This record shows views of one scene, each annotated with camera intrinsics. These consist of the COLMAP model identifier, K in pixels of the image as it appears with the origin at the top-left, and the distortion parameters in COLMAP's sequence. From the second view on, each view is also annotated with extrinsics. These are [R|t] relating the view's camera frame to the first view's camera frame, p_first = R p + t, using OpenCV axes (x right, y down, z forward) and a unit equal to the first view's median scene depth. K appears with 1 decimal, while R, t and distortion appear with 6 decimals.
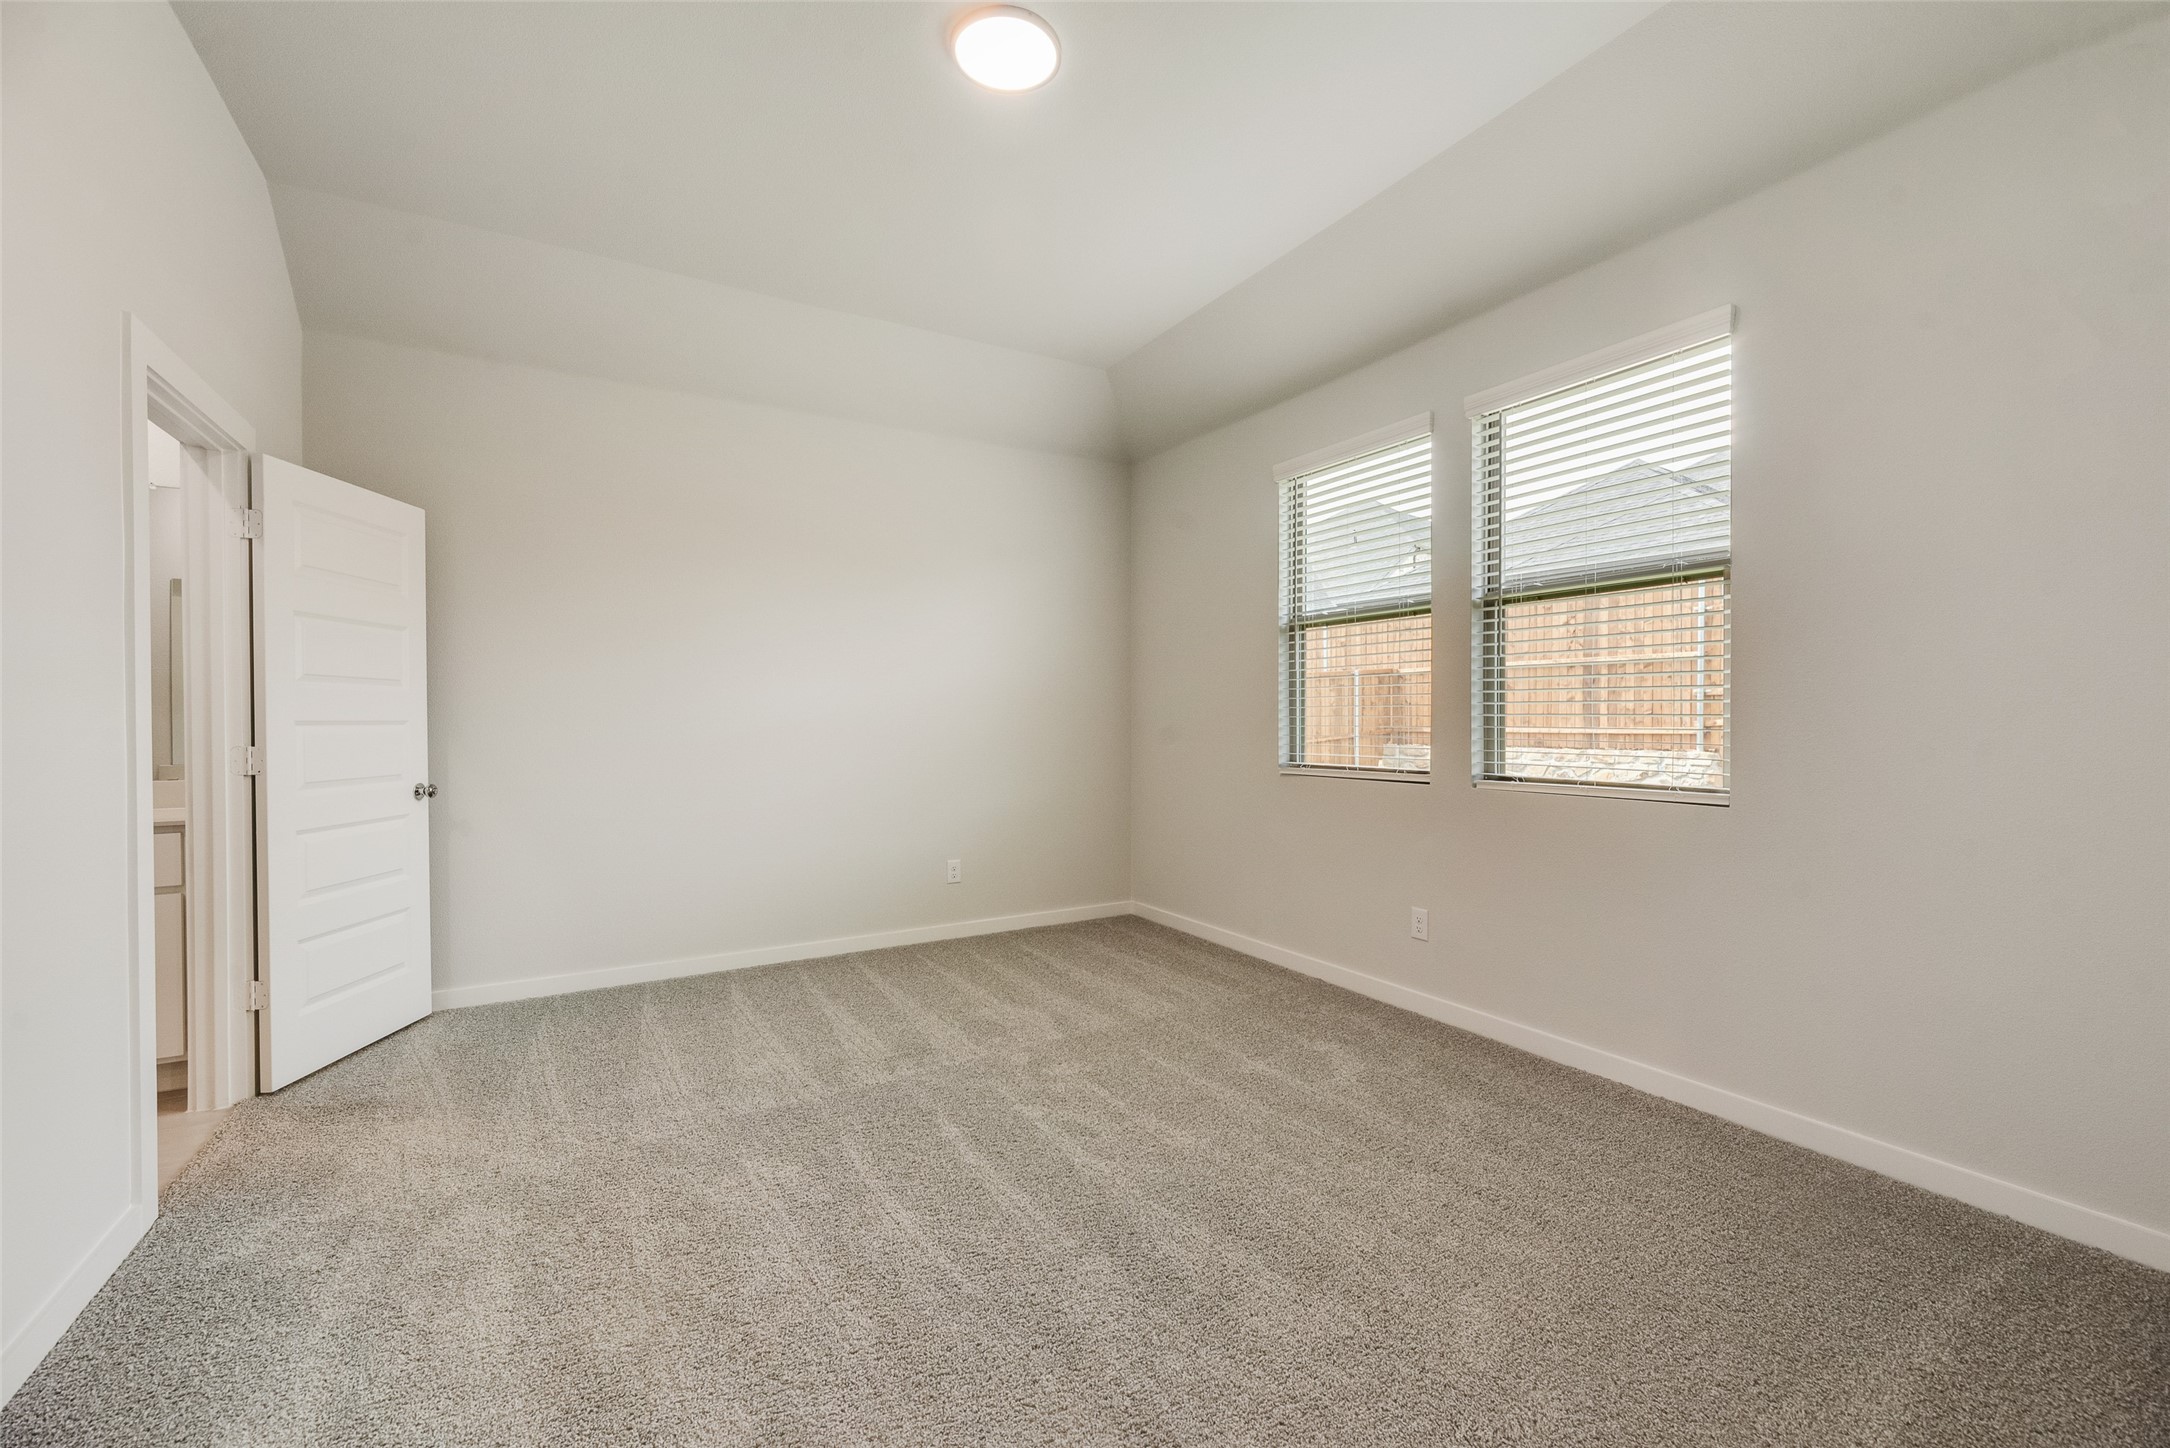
lens RADIAL K [[915.4, 0, 1088.4], [0, 915.4, 720.7], [0, 0, 1]] dist [0.003167, 0.000111]
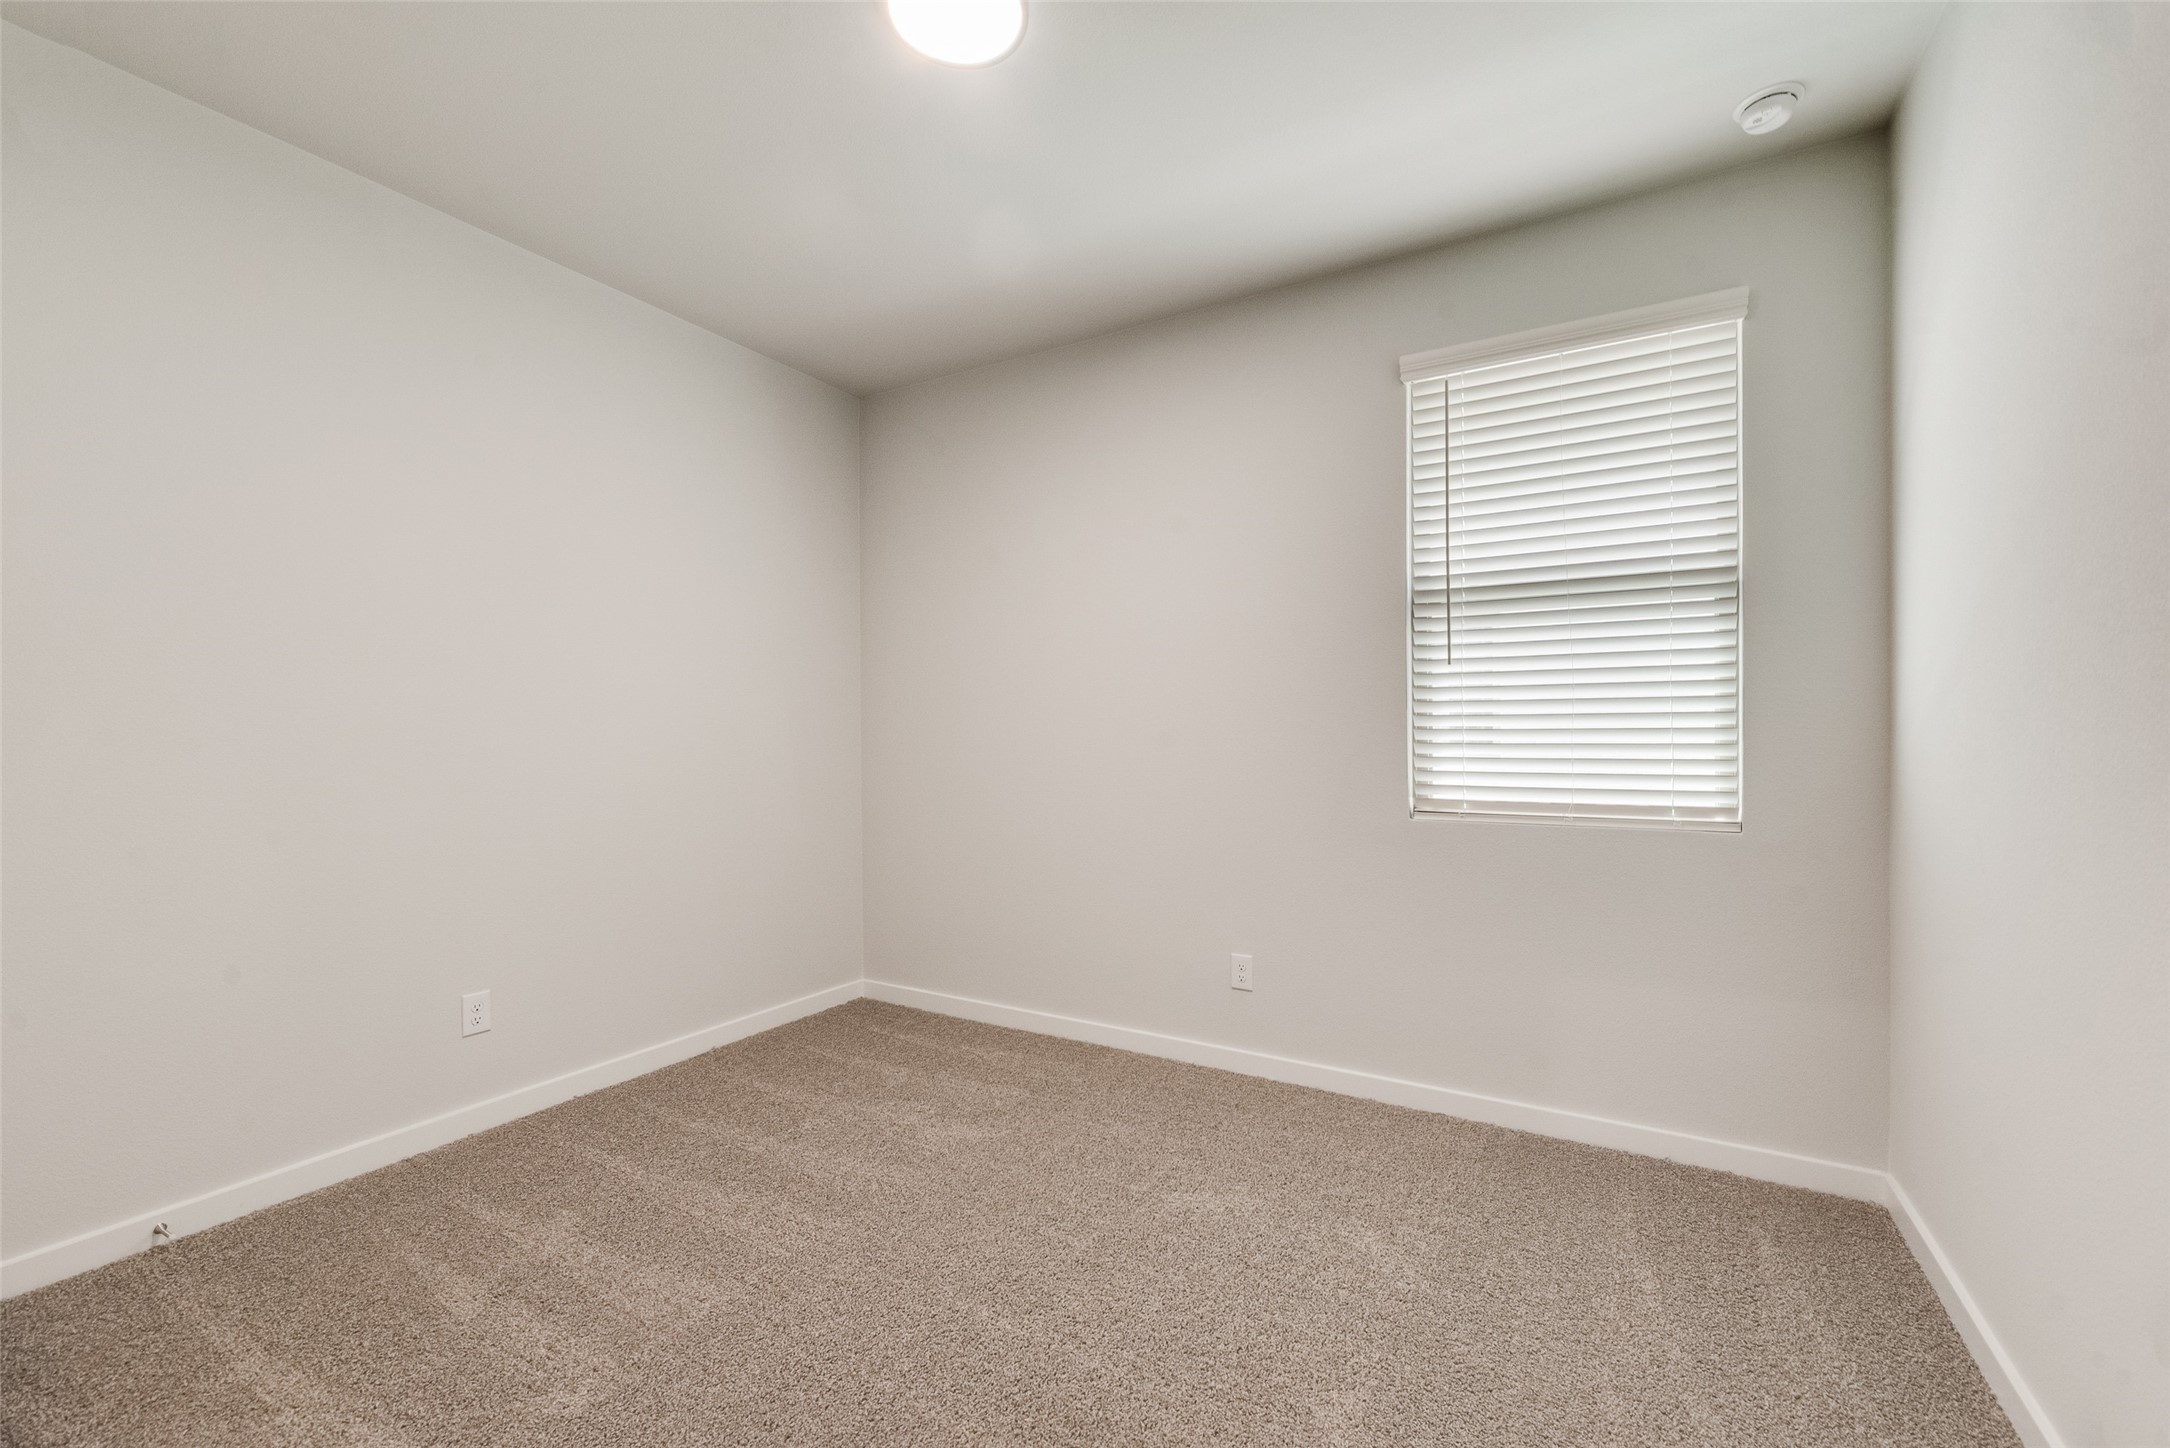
lens RADIAL K [[888.7, 0, 1092.3], [0, 888.7, 717.6], [0, 0, 1]] dist [0.014422, 0.000116]
pose [[0.865696, 0.006649, 0.500527, -0.181530], [0.002926, 0.999827, -0.018343, -0.004080], [-0.500562, 0.017344, 0.865527, 0.324607]]
